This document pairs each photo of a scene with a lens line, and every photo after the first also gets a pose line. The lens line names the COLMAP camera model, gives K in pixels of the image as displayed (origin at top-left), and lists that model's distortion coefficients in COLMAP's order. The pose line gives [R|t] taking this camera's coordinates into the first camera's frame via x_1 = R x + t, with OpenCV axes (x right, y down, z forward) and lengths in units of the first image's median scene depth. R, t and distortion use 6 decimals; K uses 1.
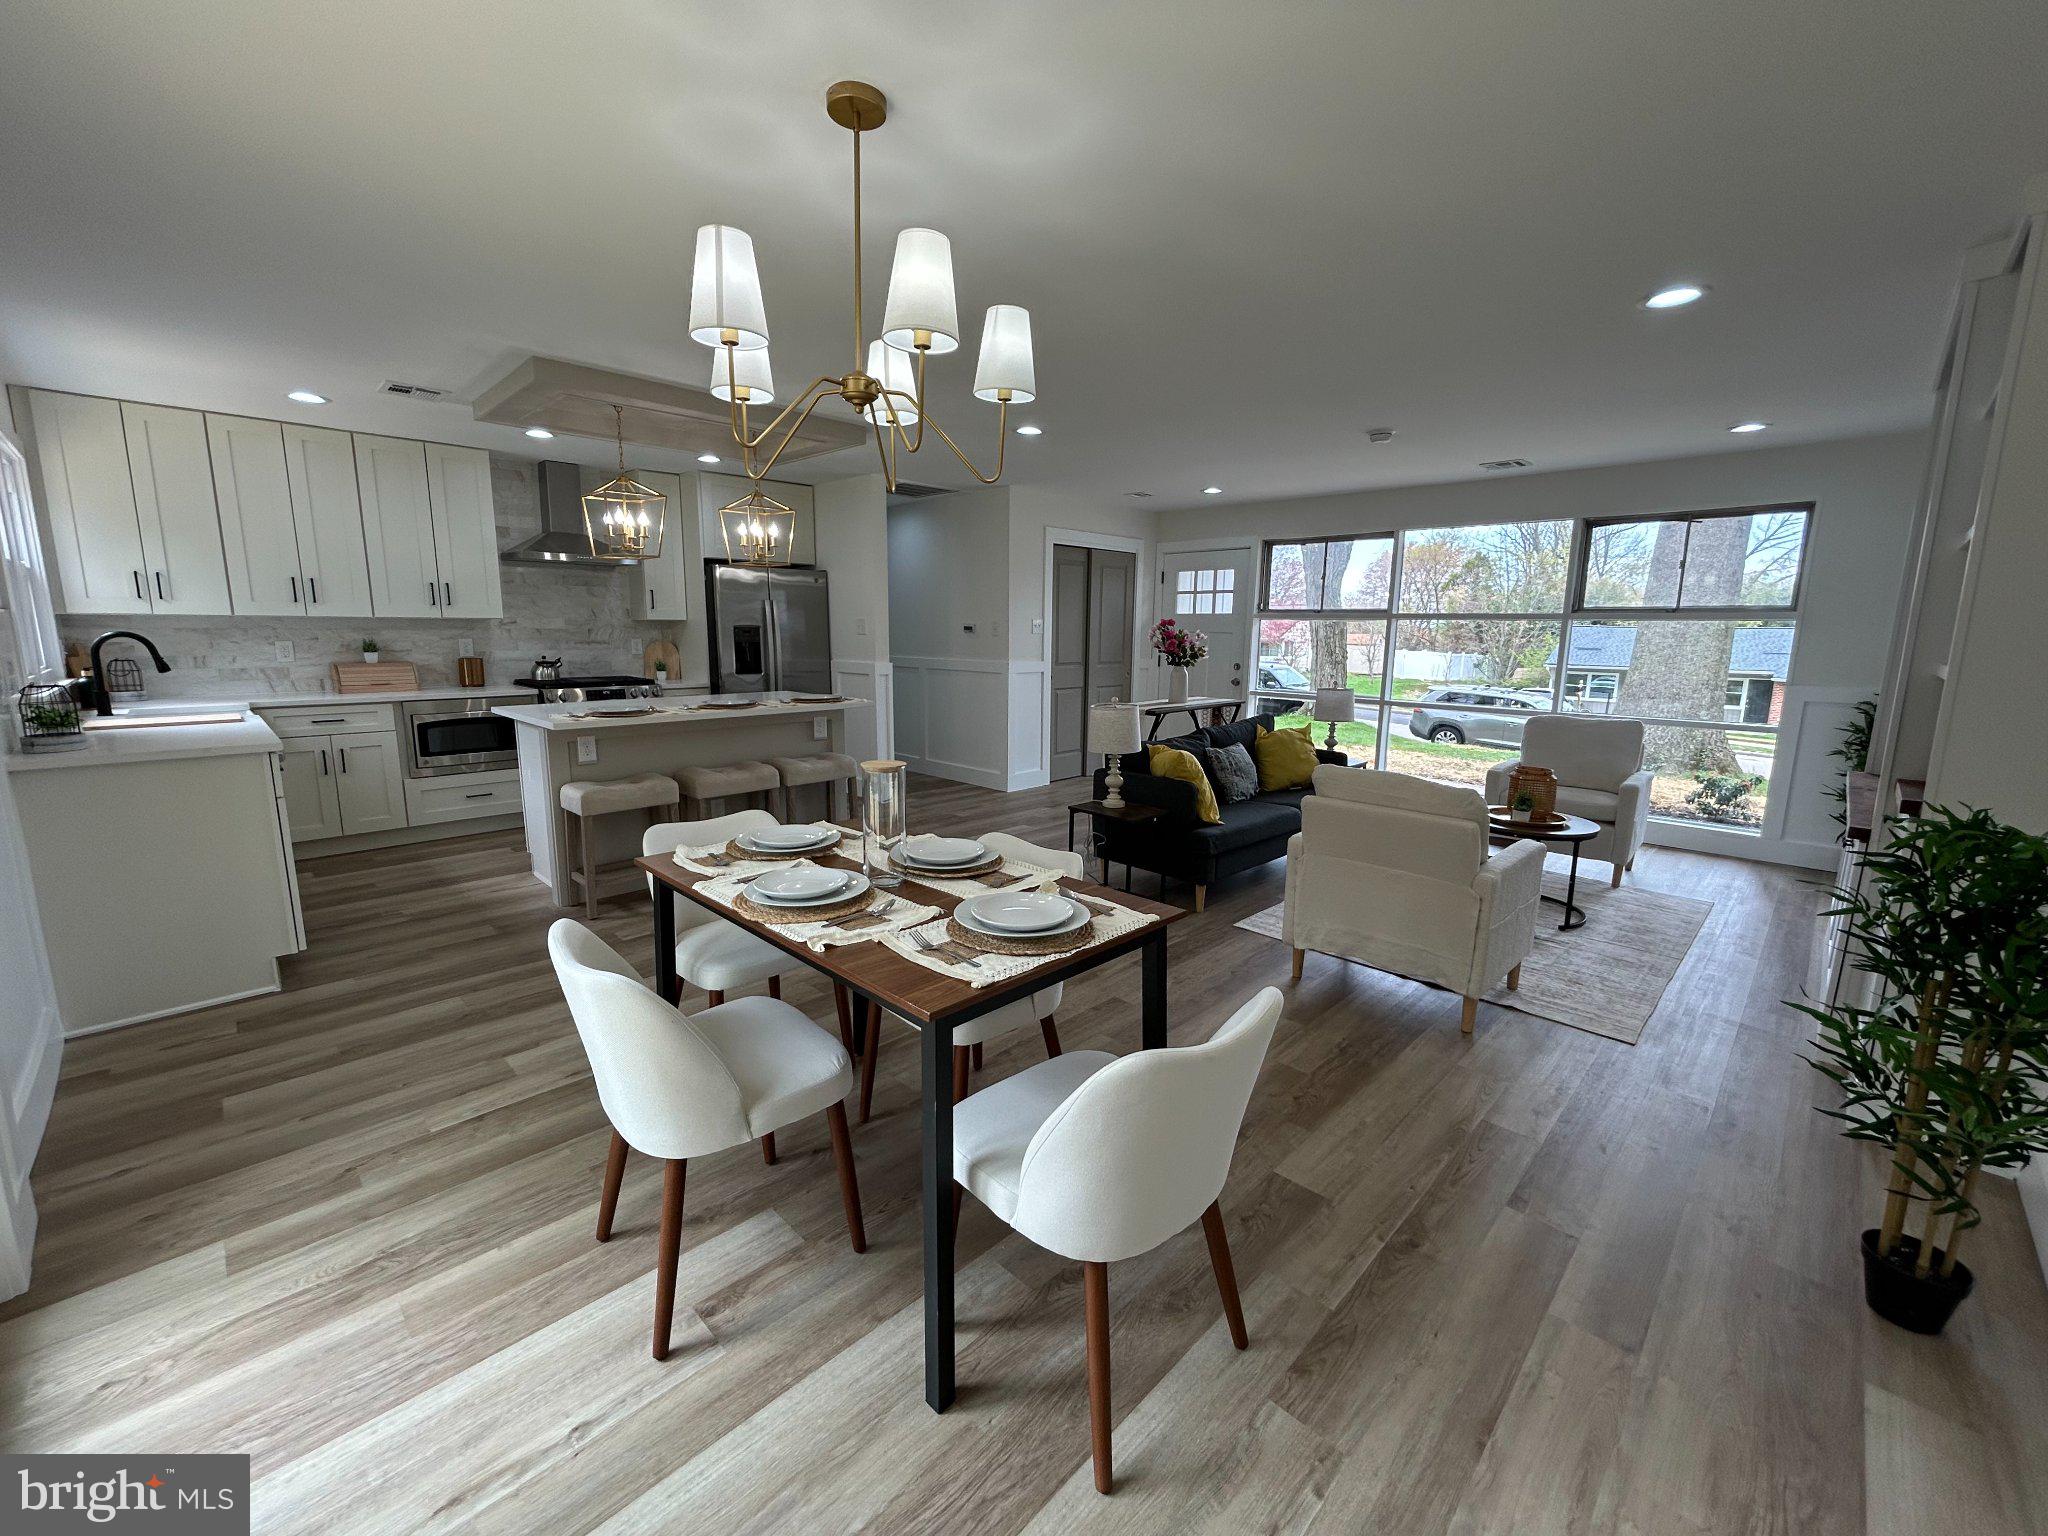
lens RADIAL K [[825.6, 0, 1018.3], [0, 825.6, 768.5], [0, 0, 1]] dist [-0.005742, 0.002066]
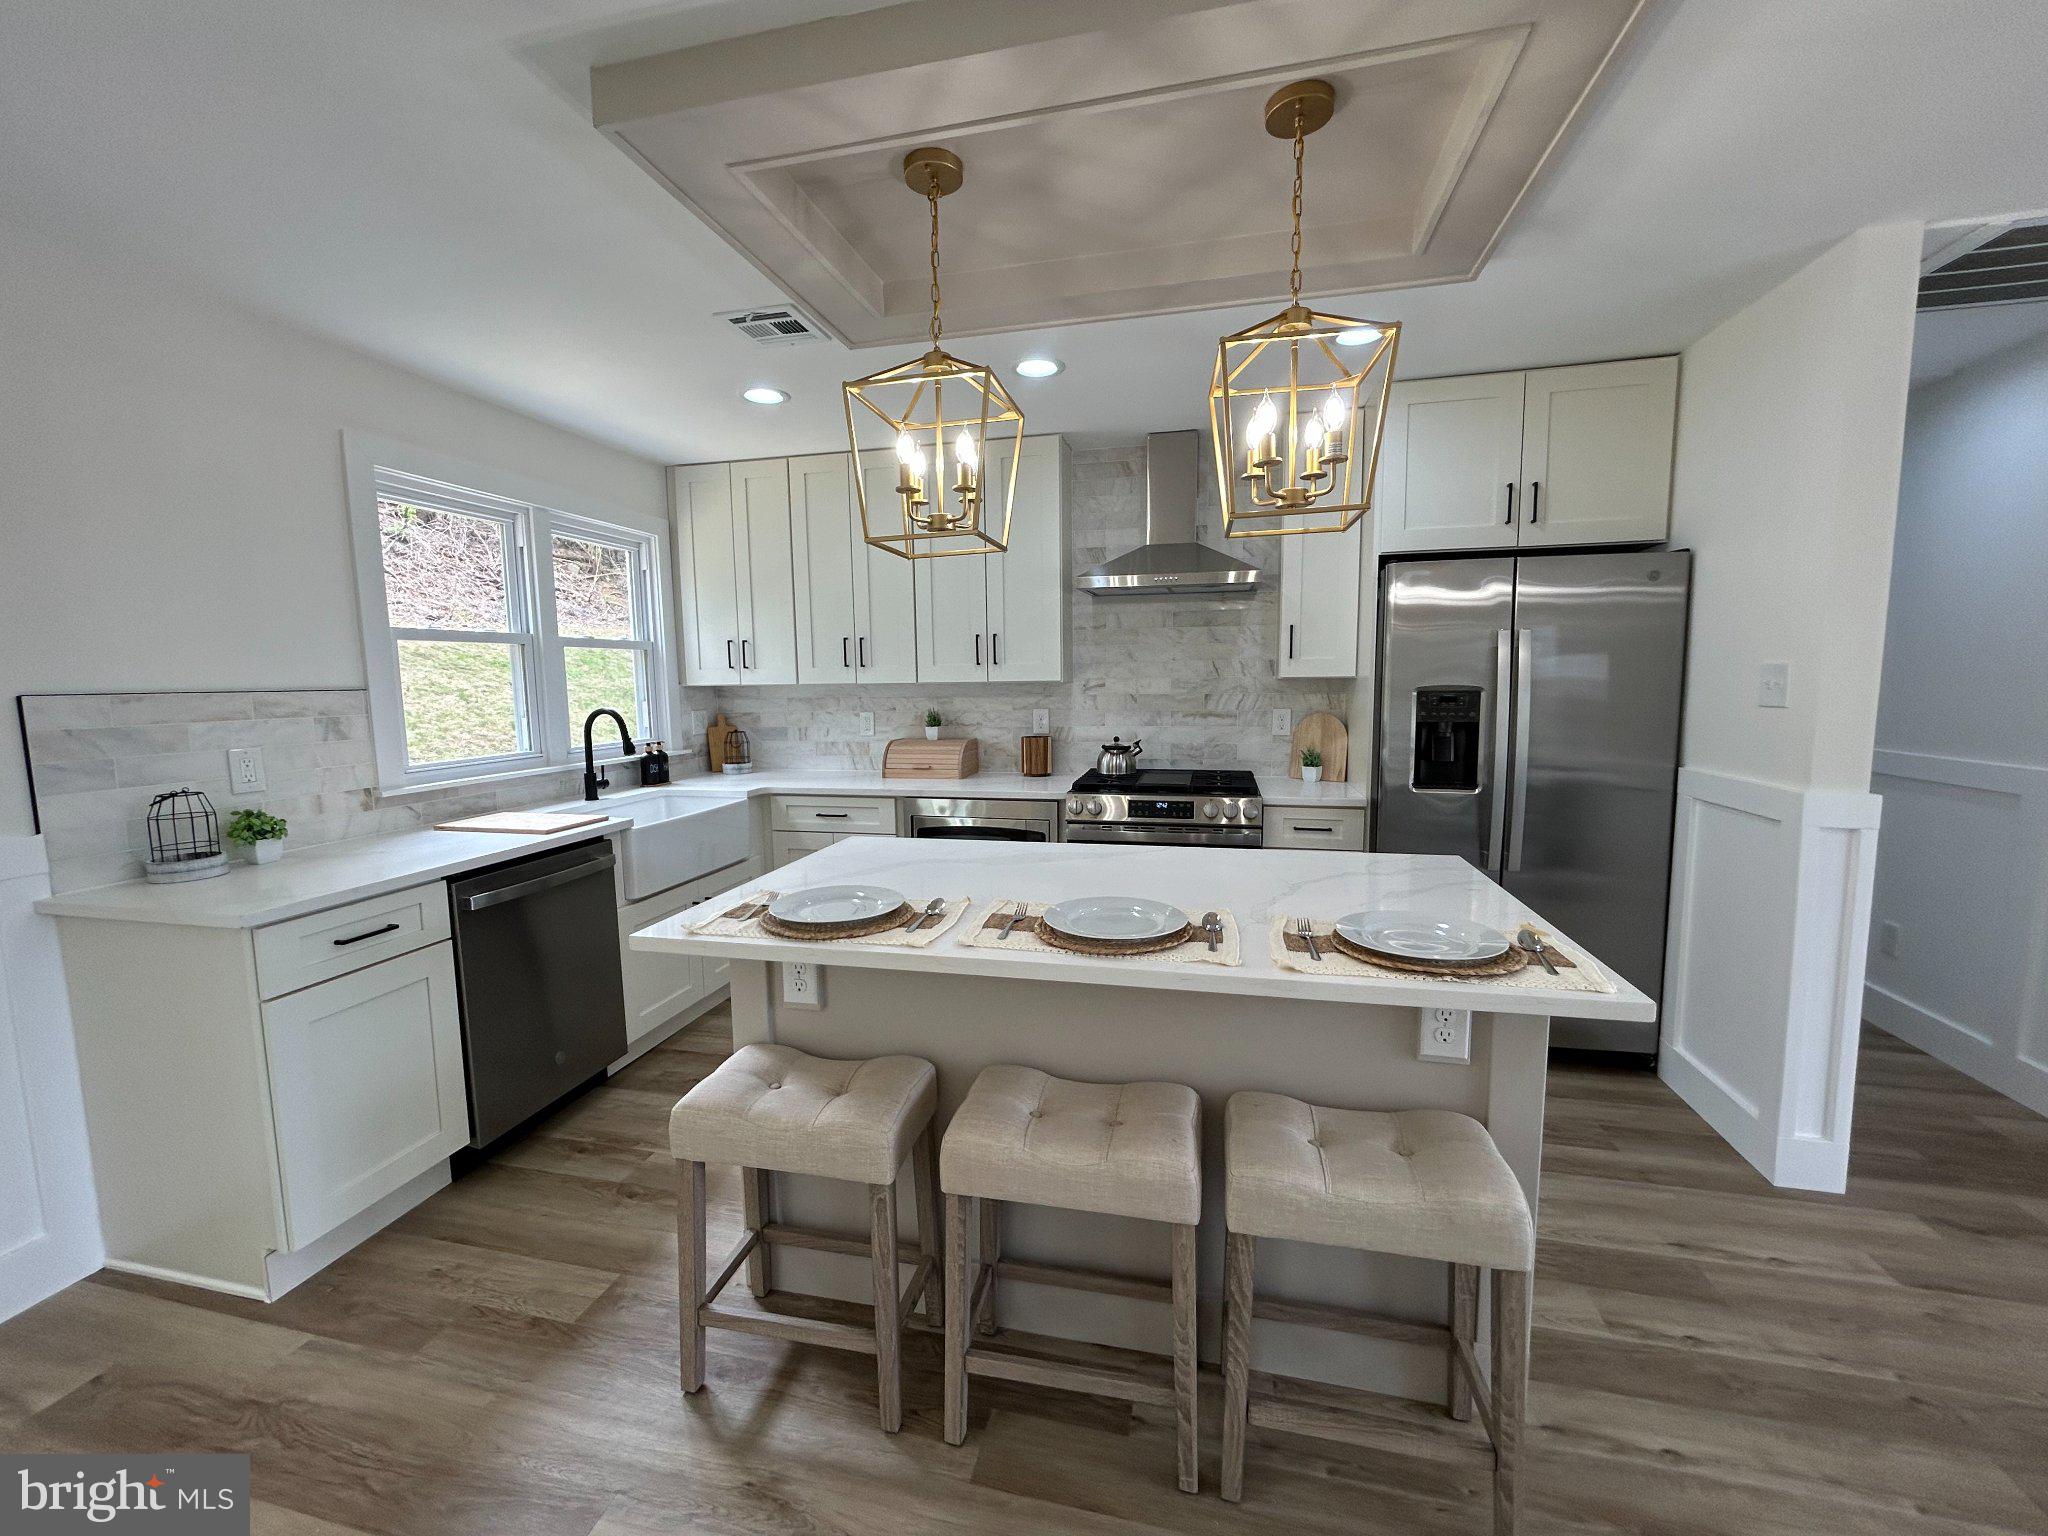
lens RADIAL K [[825.6, 0, 1022.3], [0, 825.6, 768.5], [0, 0, 1]] dist [-0.005742, 0.002066]
pose [[0.522670, 0.076702, -0.849077, -0.062464], [-0.126415, 0.991907, 0.011787, -0.114630], [0.843110, 0.101175, 0.528137, 0.620854]]
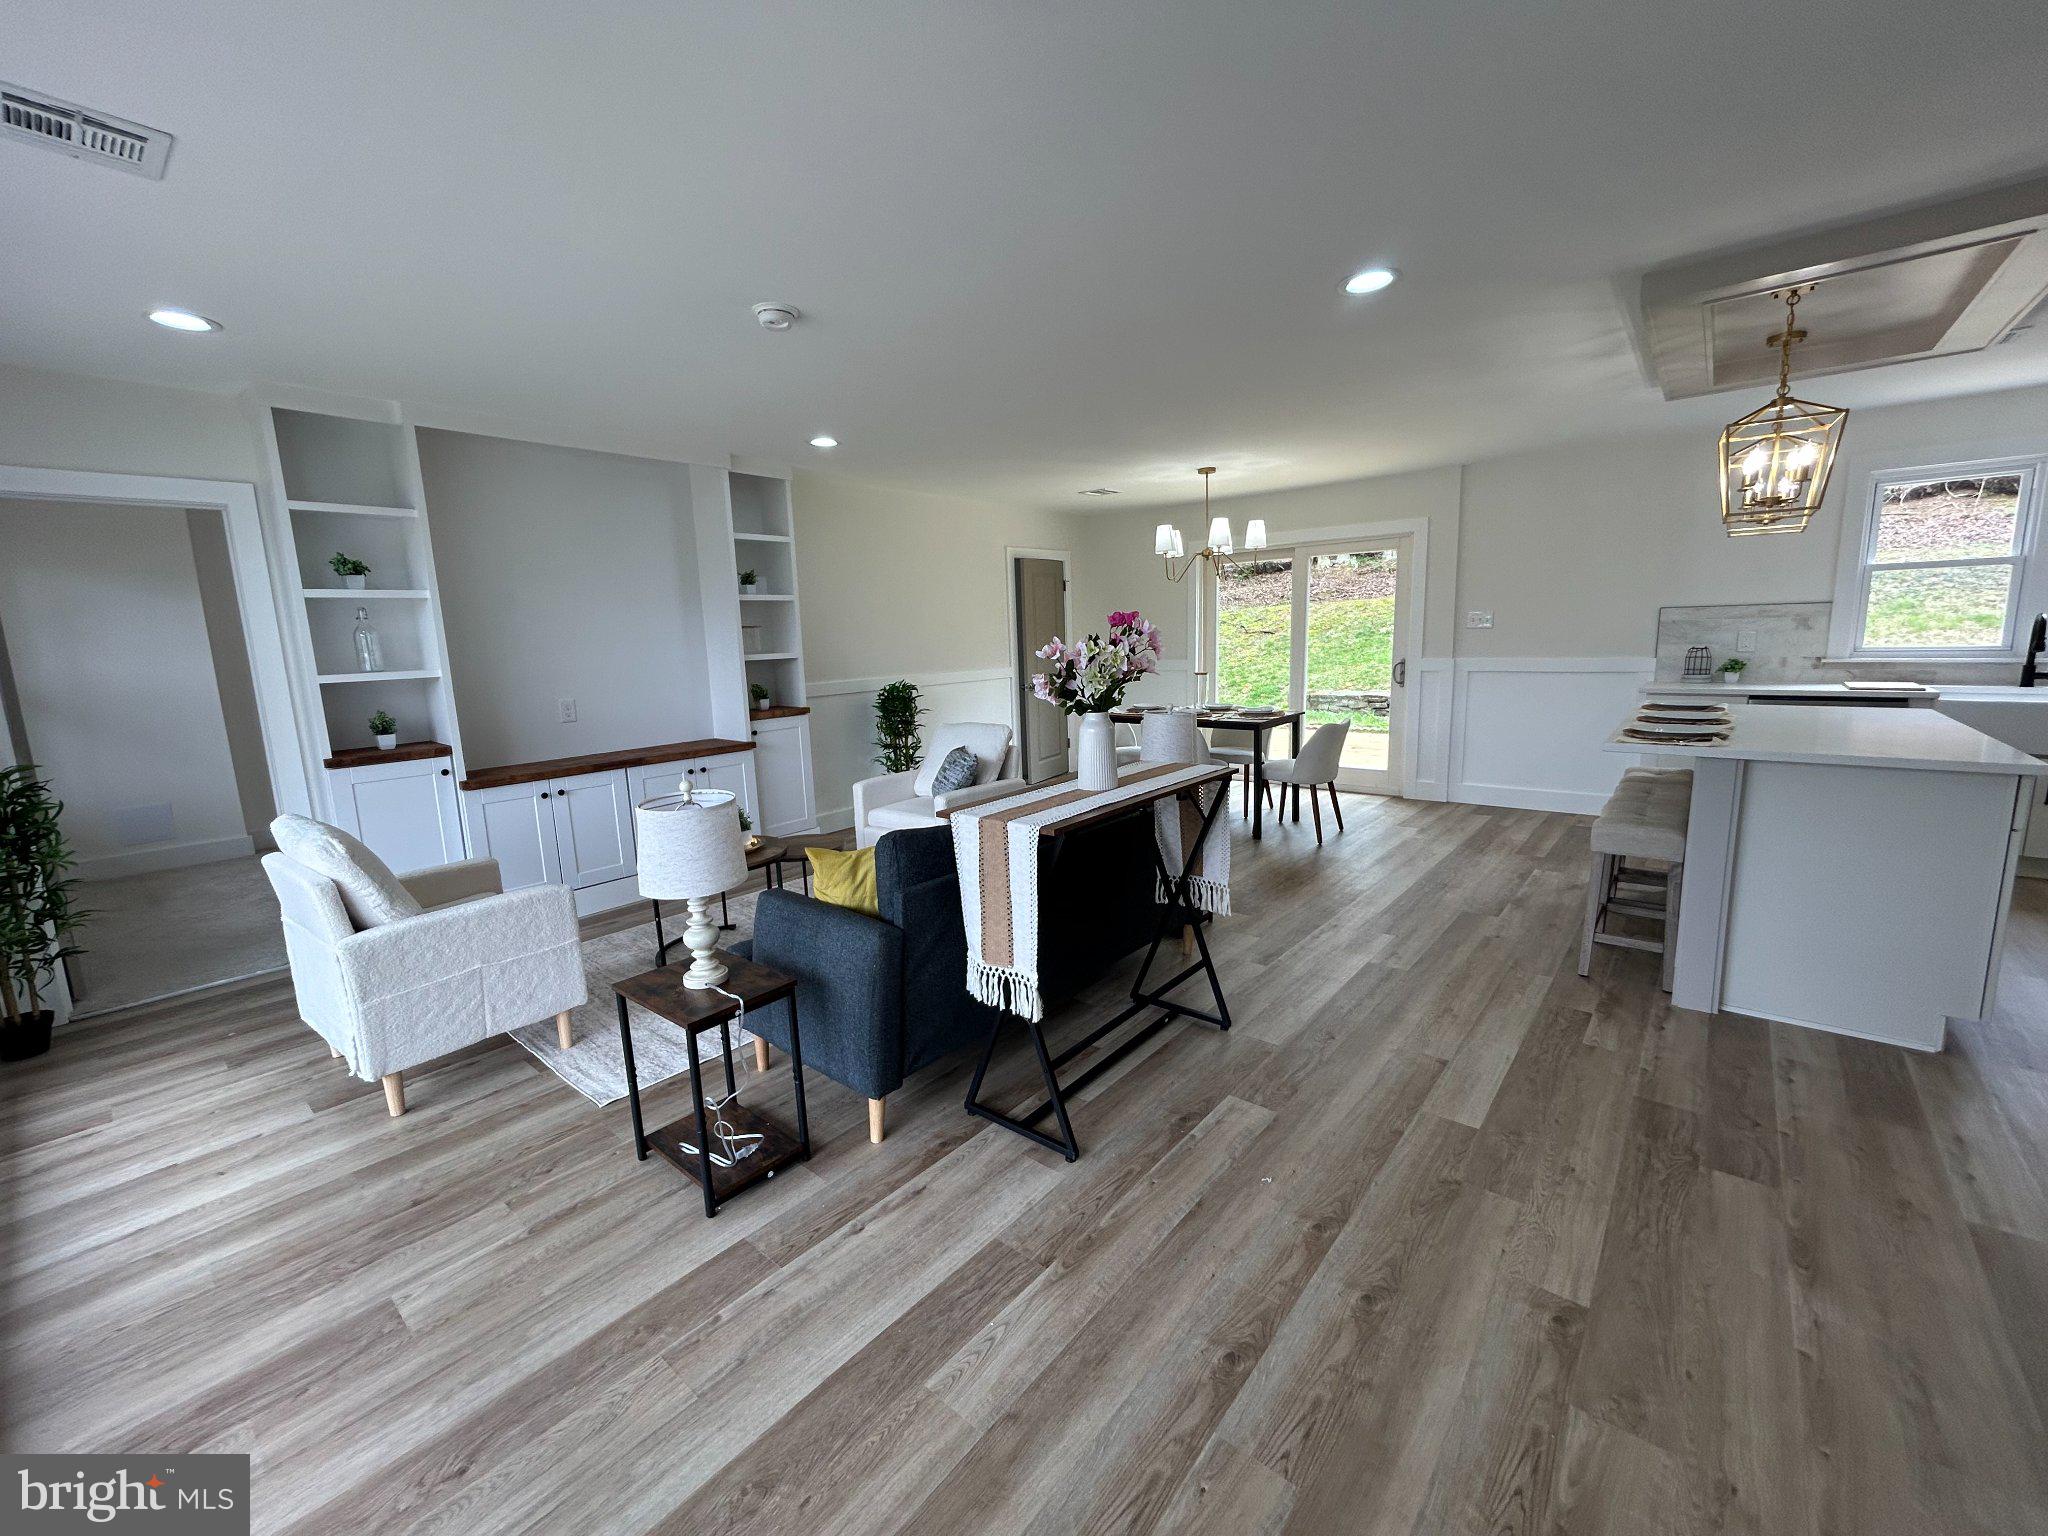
lens RADIAL K [[825.6, 0, 1025.8], [0, 825.6, 767.2], [0, 0, 1]] dist [-0.005742, 0.002066]
pose [[-0.996257, 0.034204, -0.079385, 0.254190], [0.006455, 0.945257, 0.326262, -0.230056], [0.086199, 0.324528, -0.941940, 1.343803]]
